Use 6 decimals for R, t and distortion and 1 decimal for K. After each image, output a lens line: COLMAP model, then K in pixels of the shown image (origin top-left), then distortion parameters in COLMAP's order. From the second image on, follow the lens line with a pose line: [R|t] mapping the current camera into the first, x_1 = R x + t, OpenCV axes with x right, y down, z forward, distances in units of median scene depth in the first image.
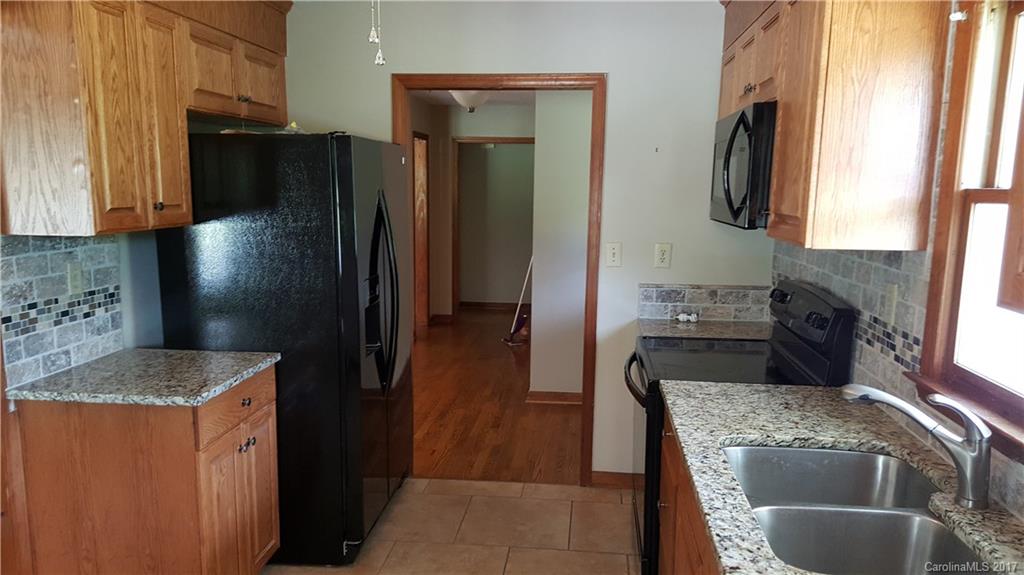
lens RADIAL K [[750.1, 0, 515.6], [0, 750.1, 315.4], [0, 0, 1]] dist [0.077180, -0.122154]
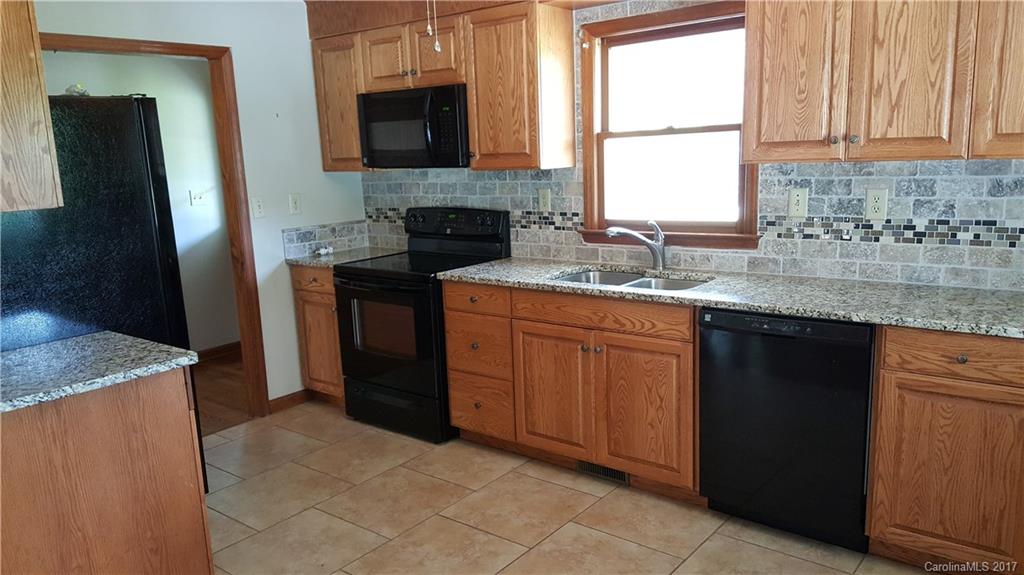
lens RADIAL K [[750.1, 0, 515.6], [0, 750.1, 315.4], [0, 0, 1]] dist [0.077180, -0.122154]
pose [[0.539317, -0.213513, 0.814586, -0.972830], [0.188306, 0.973406, 0.130469, 0.004516], [-0.820779, 0.083027, 0.565180, 0.058408]]
